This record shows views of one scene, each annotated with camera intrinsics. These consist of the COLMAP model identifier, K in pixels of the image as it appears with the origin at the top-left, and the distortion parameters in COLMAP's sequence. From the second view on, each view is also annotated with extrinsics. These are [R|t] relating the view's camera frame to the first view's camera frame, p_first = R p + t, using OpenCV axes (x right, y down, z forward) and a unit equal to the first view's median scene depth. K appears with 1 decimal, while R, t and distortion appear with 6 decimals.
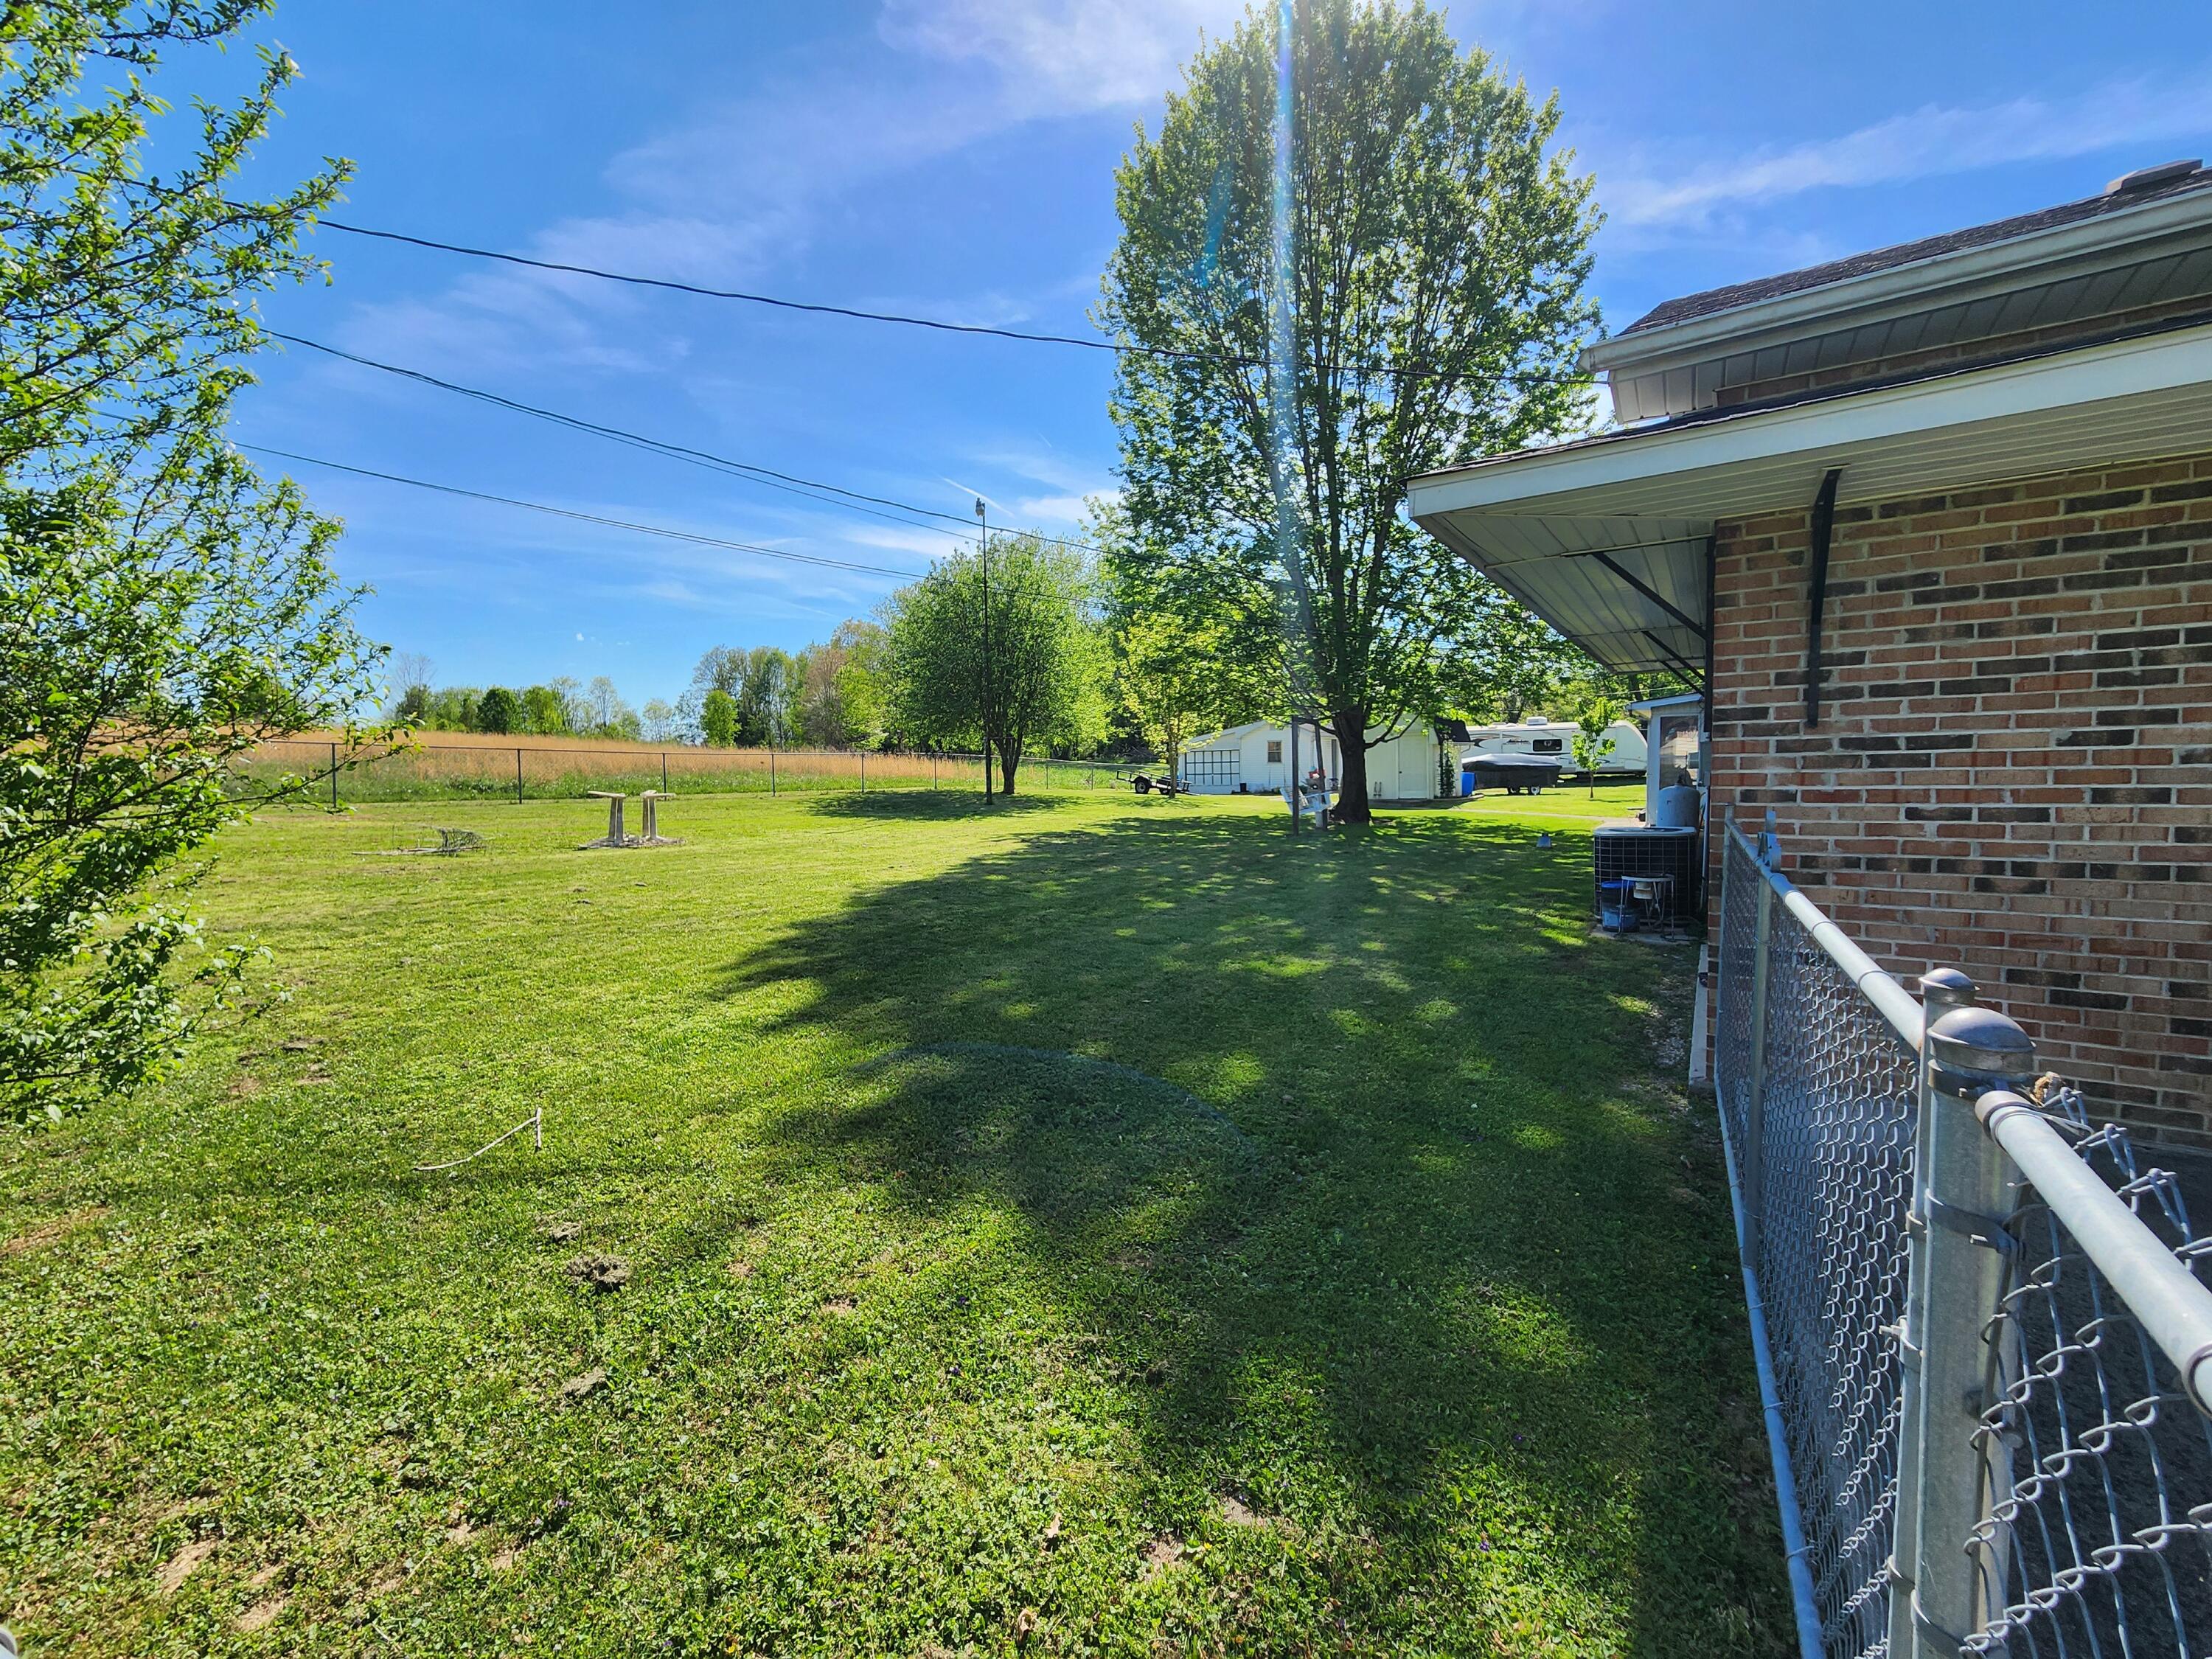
lens RADIAL K [[895.6, 0, 1105.3], [0, 895.6, 825.8], [0, 0, 1]] dist [0.000479, -0.000153]
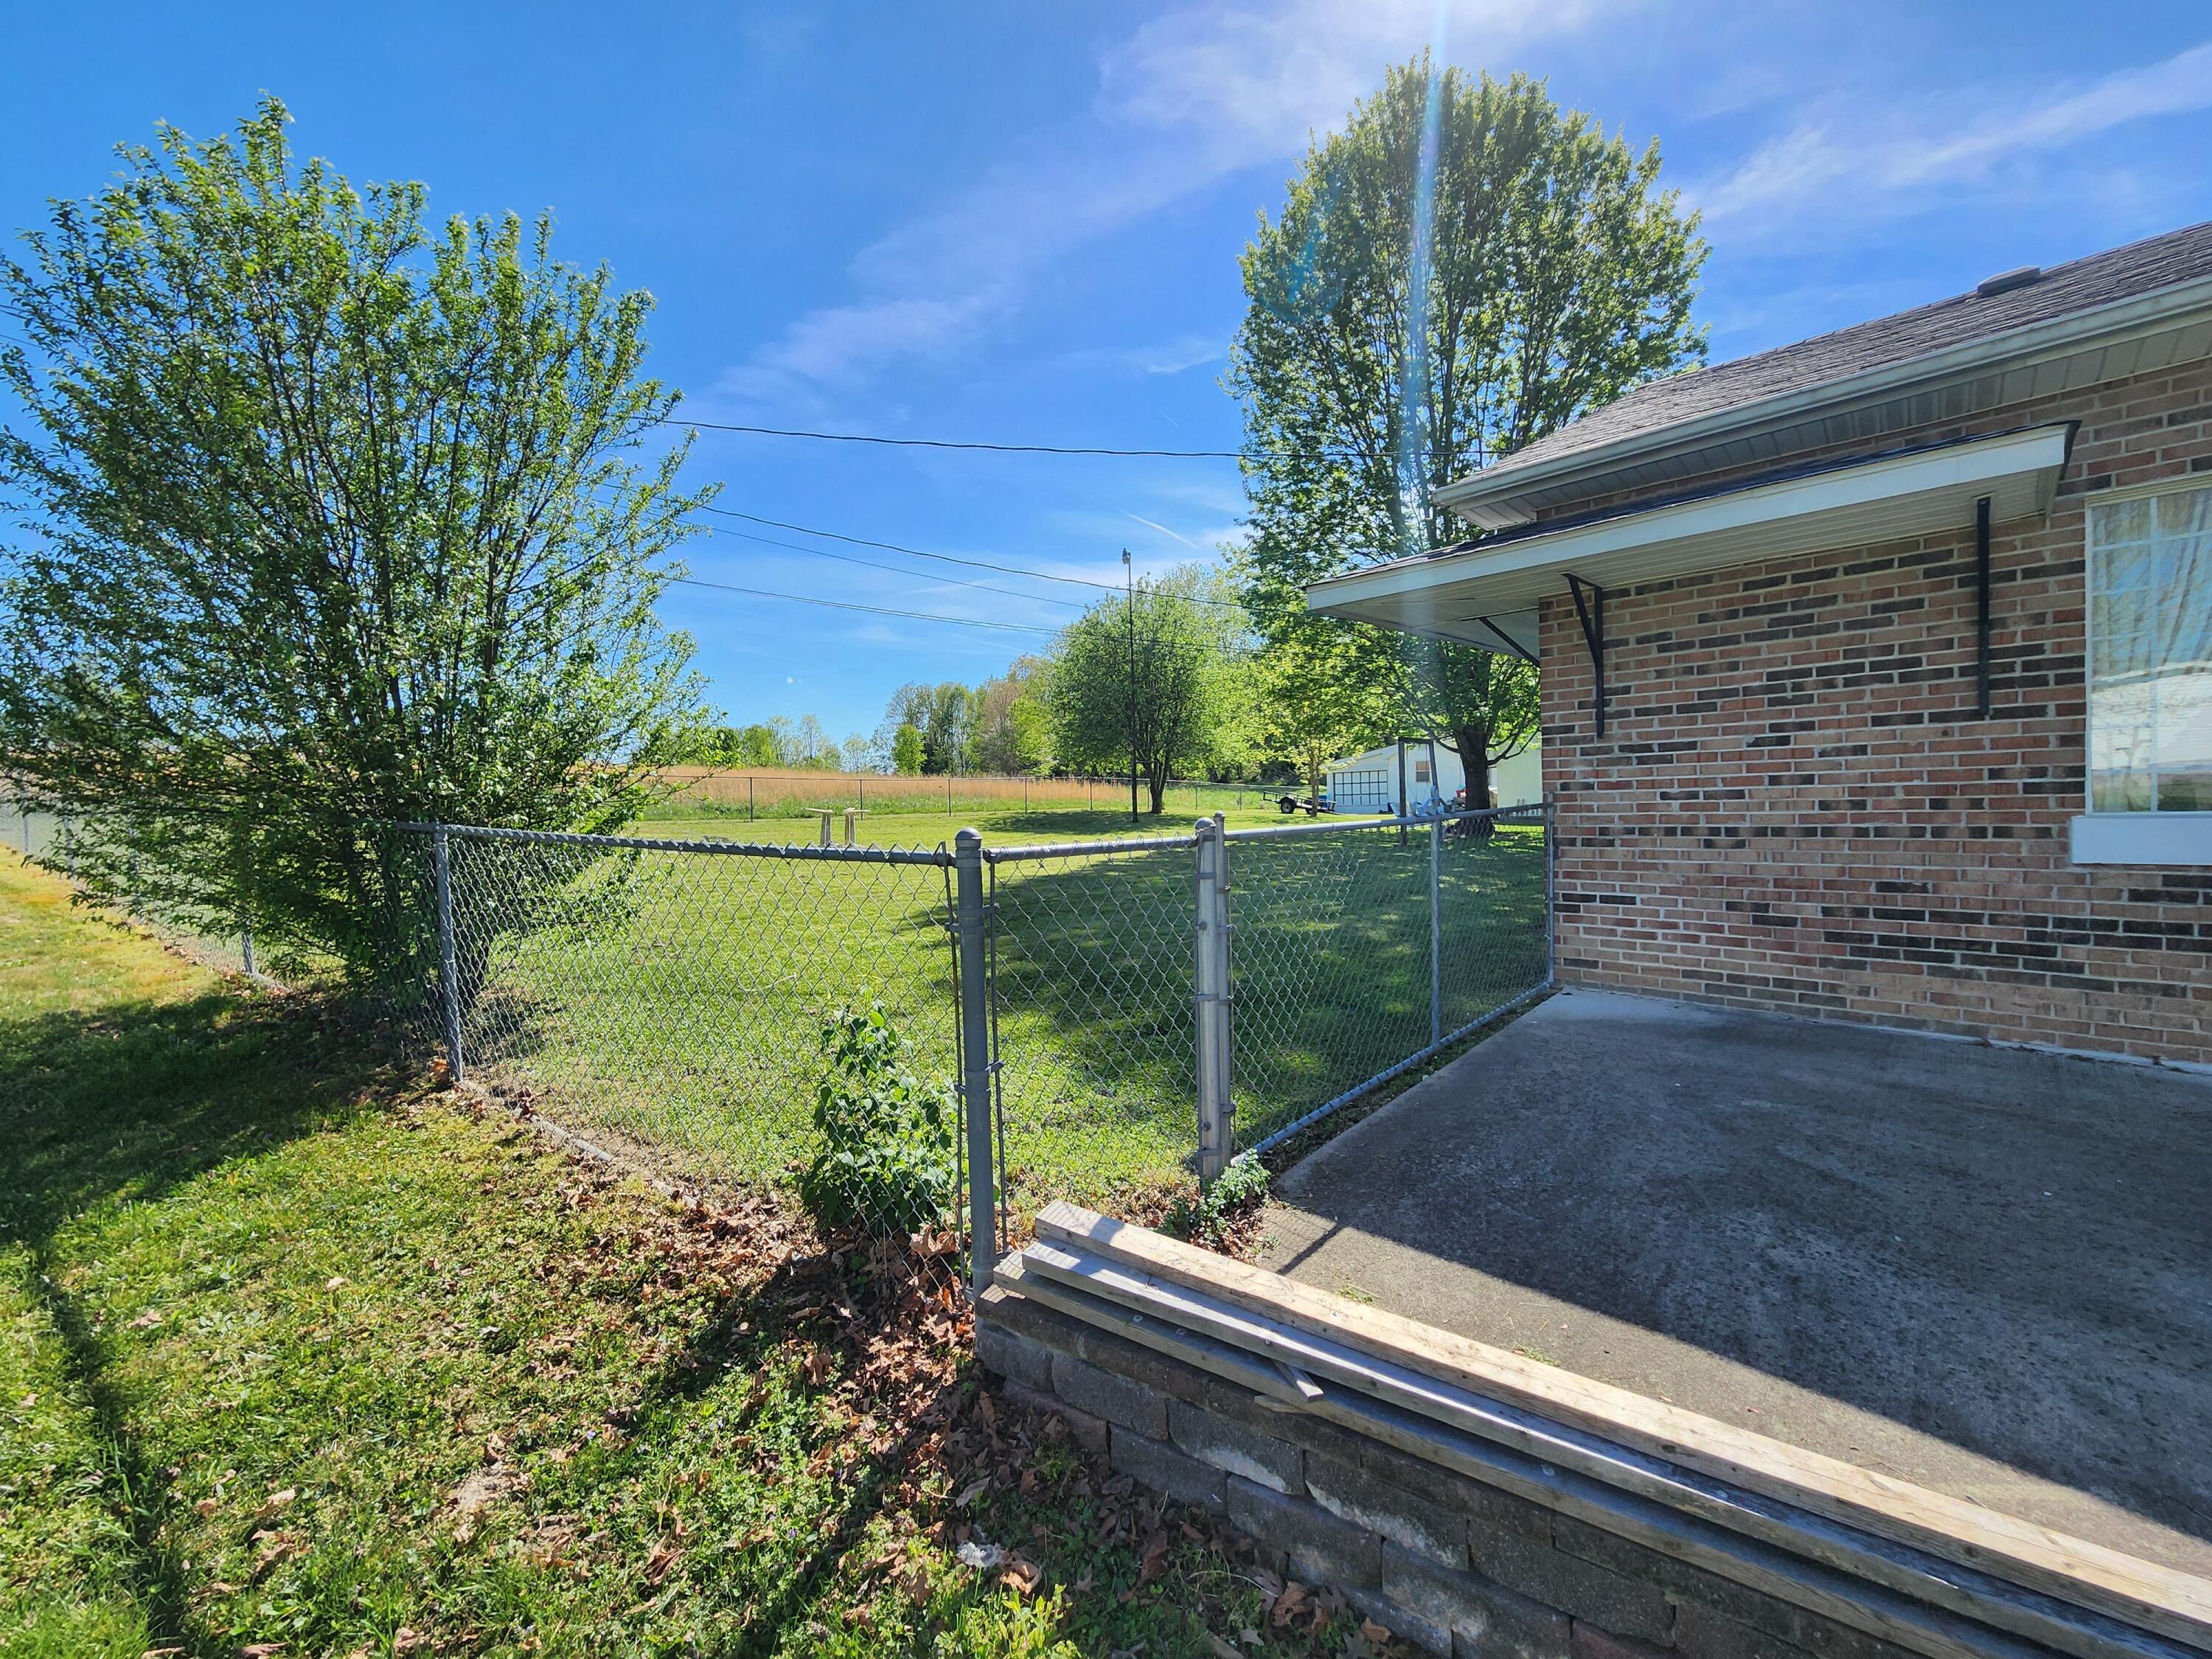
lens RADIAL K [[895.6, 0, 1110.2], [0, 895.6, 828.1], [0, 0, 1]] dist [0.000479, -0.000153]
pose [[0.982976, -0.003723, -0.183698, 0.055278], [-0.001021, 0.999669, -0.025723, 0.014976], [0.183733, 0.025472, 0.982646, -0.115244]]
